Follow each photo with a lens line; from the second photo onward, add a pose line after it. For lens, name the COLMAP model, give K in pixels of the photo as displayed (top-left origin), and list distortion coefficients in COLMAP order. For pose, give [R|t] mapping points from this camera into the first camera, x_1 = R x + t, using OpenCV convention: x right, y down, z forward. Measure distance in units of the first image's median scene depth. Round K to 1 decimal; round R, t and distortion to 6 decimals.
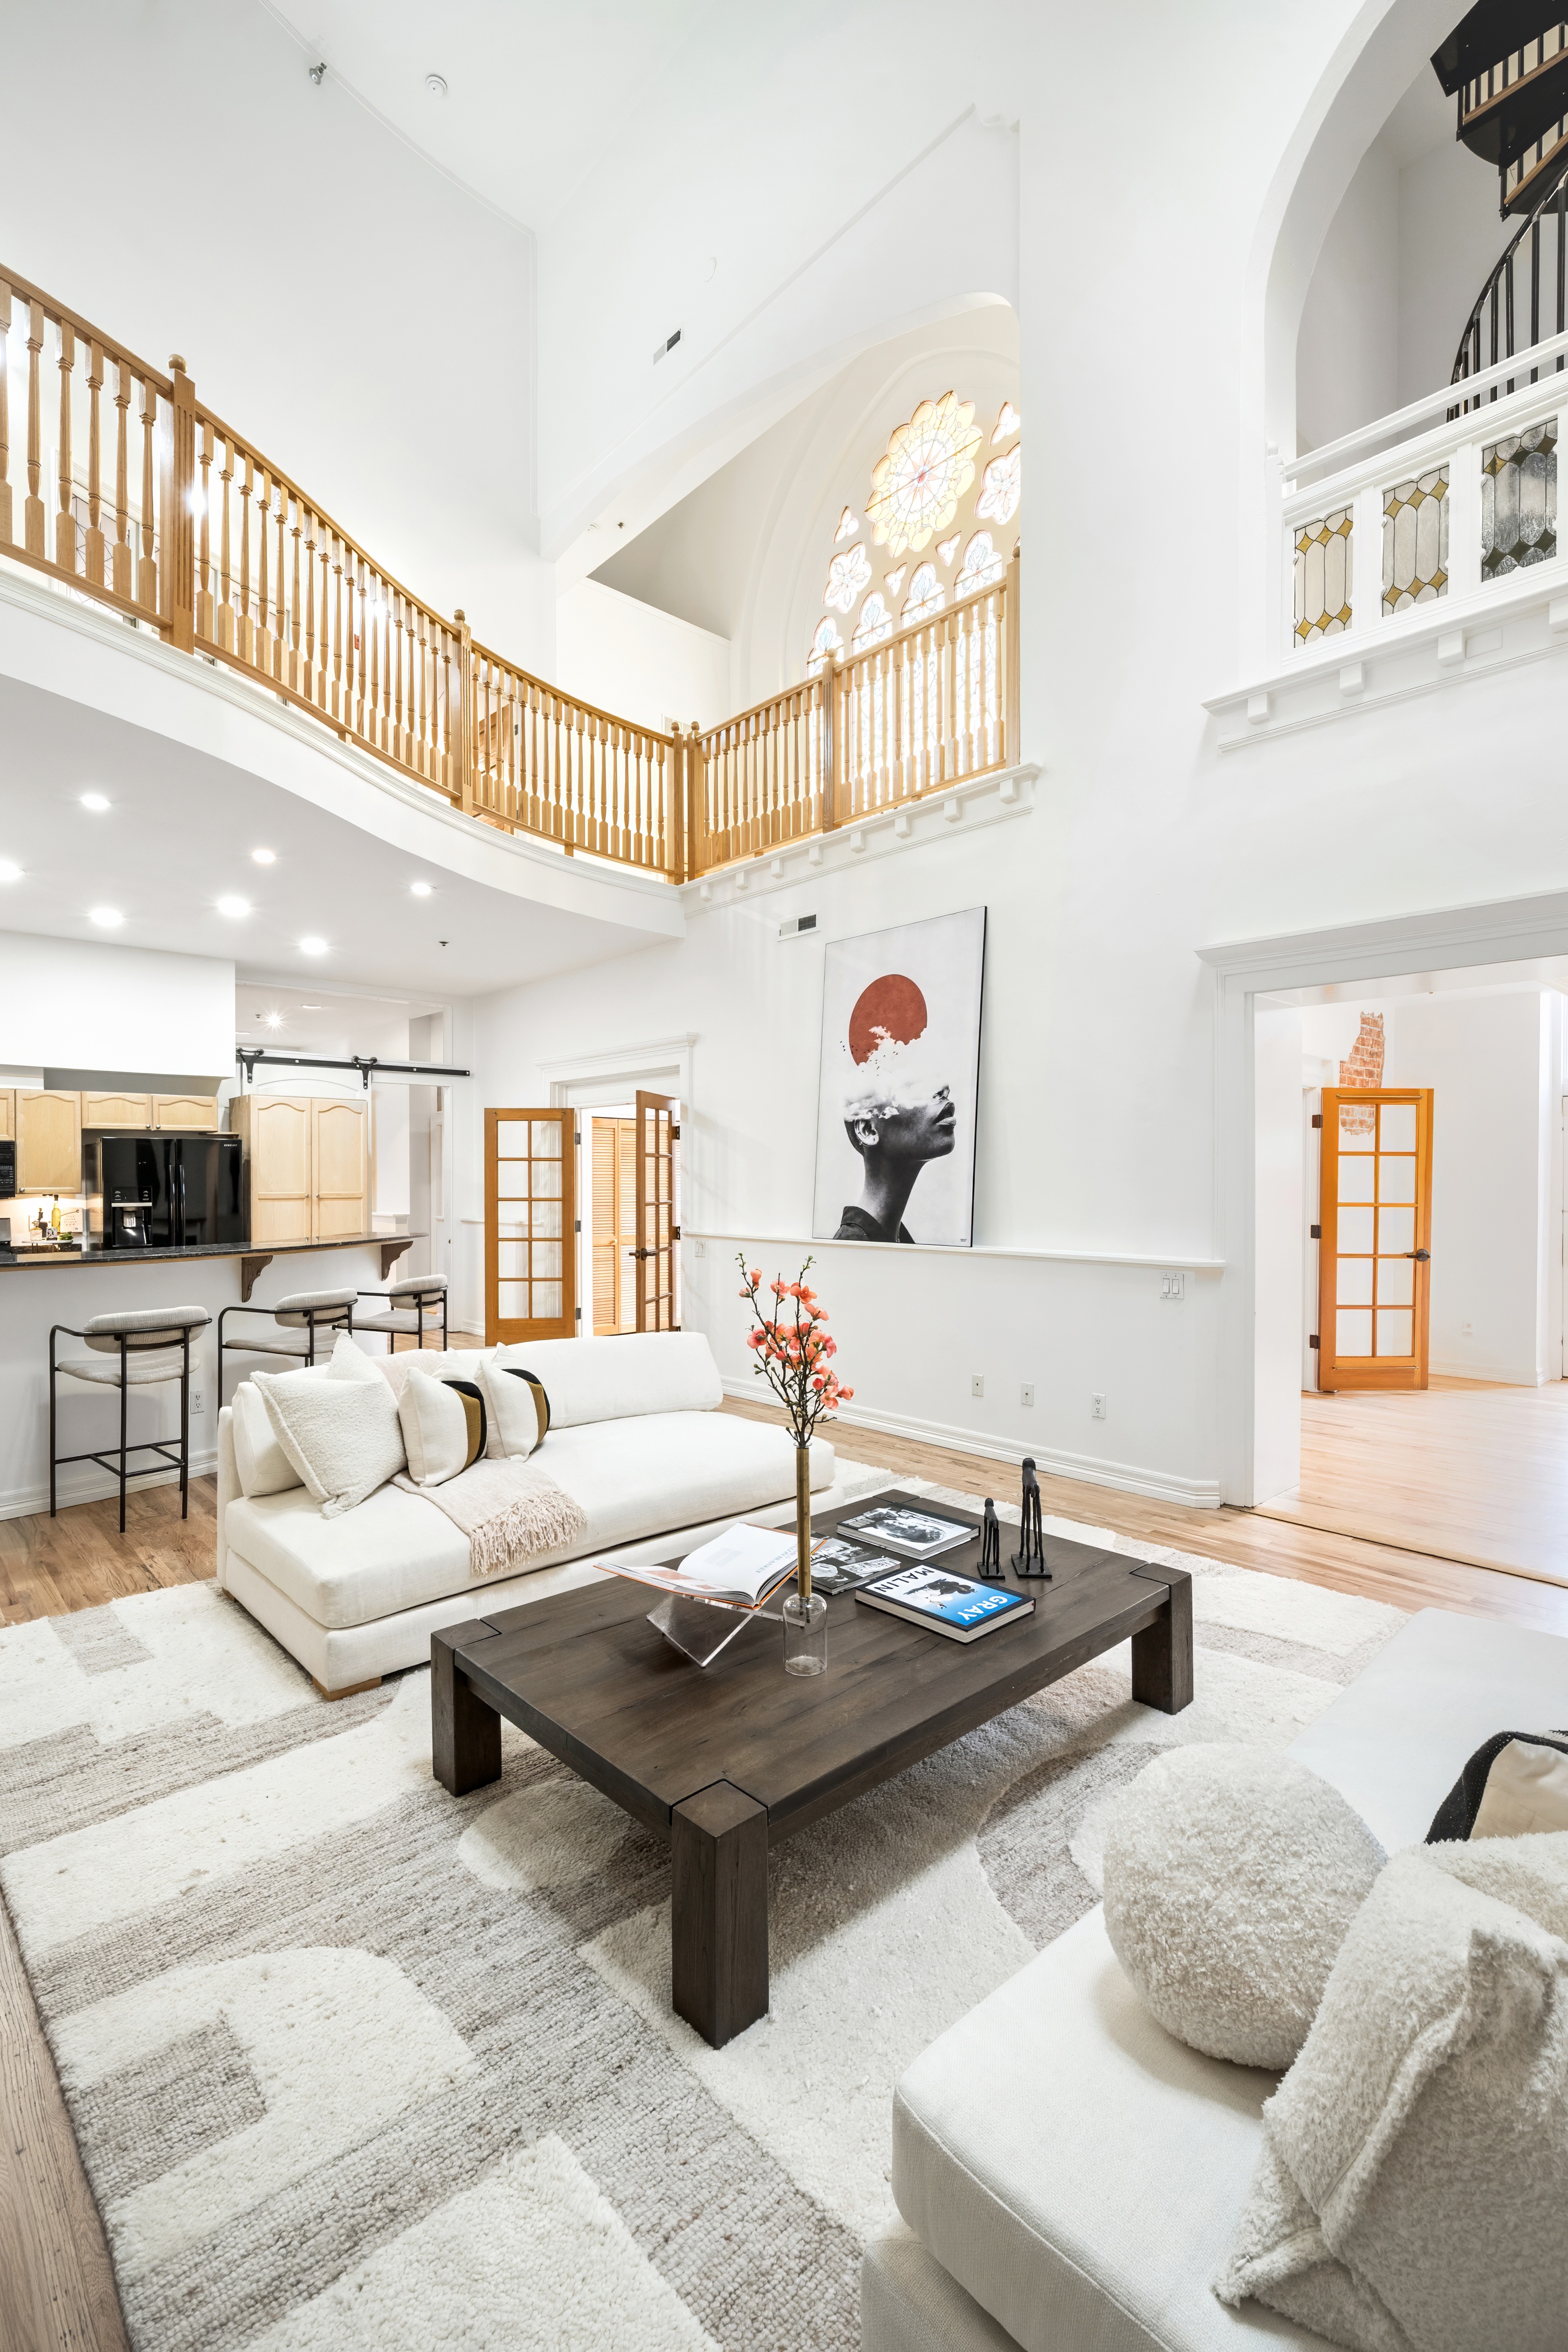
lens RADIAL K [[1022.6, 0, 778.9], [0, 1022.6, 1180.3], [0, 0, 1]] dist [0.019866, 0.000061]
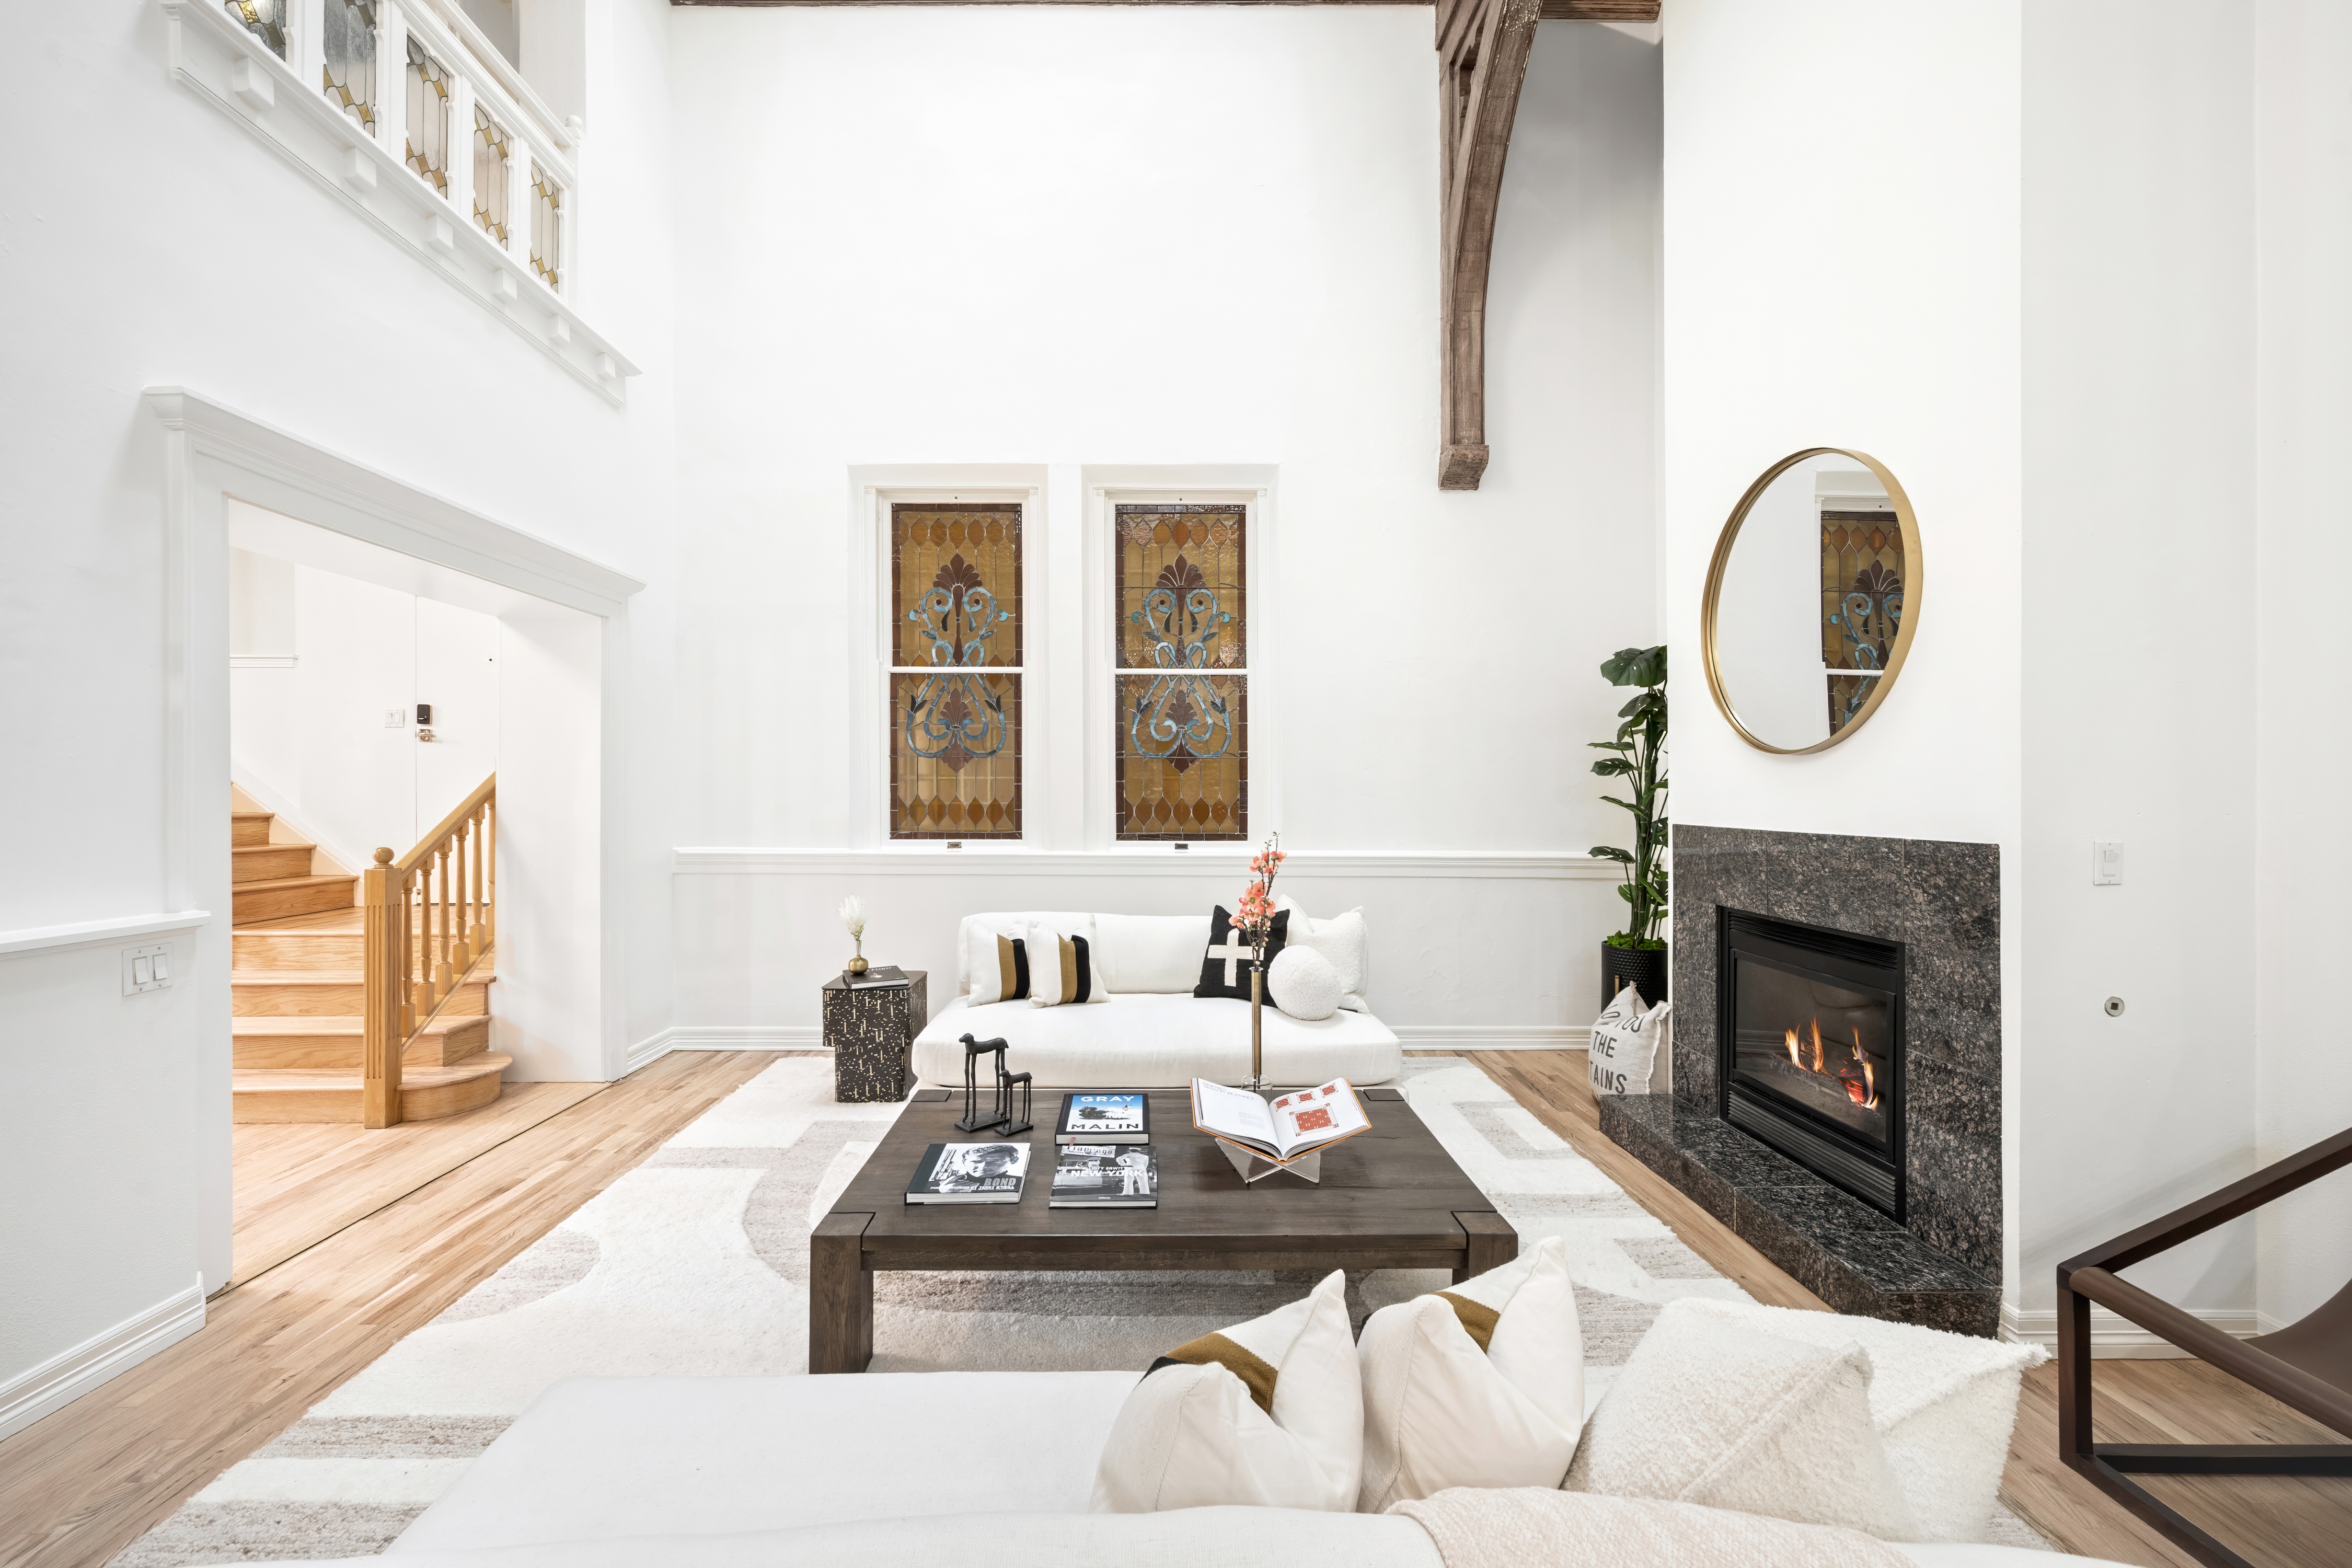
lens RADIAL K [[973.3, 0, 1176.0], [0, 973.3, 784.0], [0, 0, 1]] dist [-0.000266, 0.000096]
pose [[-0.754860, -0.000212, 0.655886, -0.343425], [-0.000142, 1.000000, 0.000160, 0.003266], [-0.655886, 0.000027, -0.754860, 0.933292]]
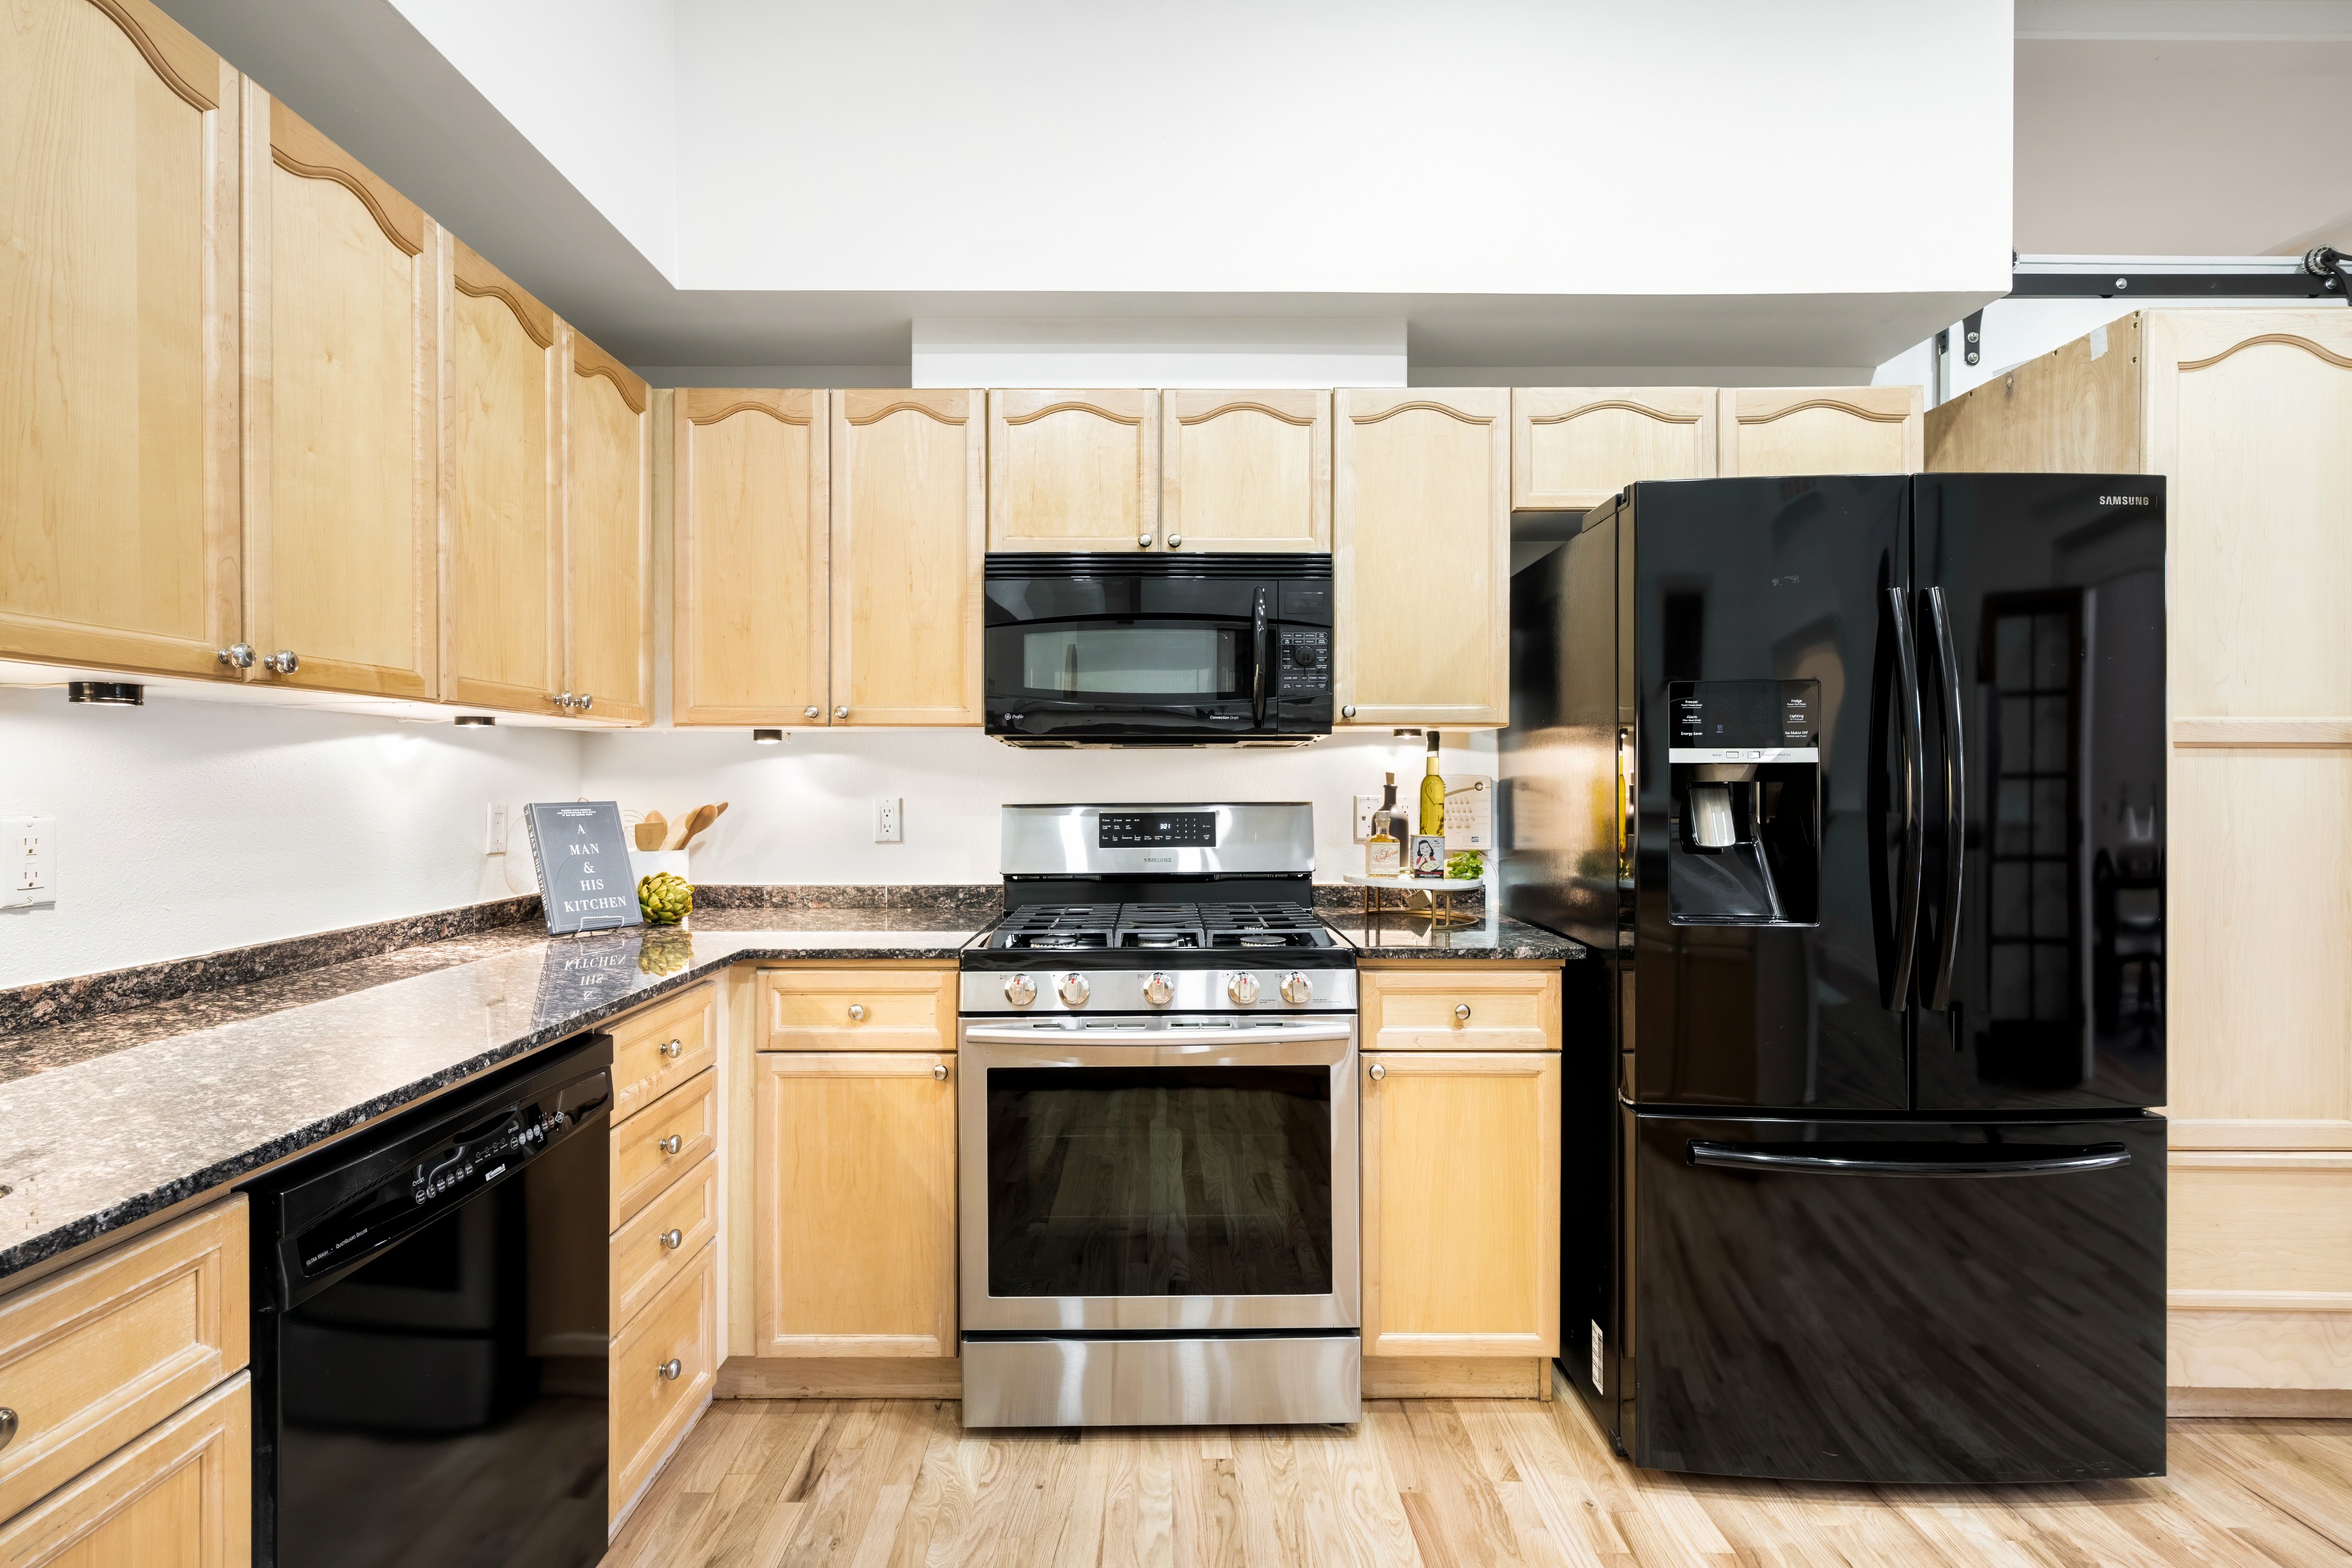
lens RADIAL K [[1053.1, 0, 1176.0], [0, 1053.1, 784.0], [0, 0, 1]] dist [-0.000679, 0.000375]
pose [[0.745976, 0.003457, -0.665964, -0.865104], [-0.000732, 0.999990, 0.004371, 0.045207], [0.665972, -0.002773, 0.745971, 1.073235]]
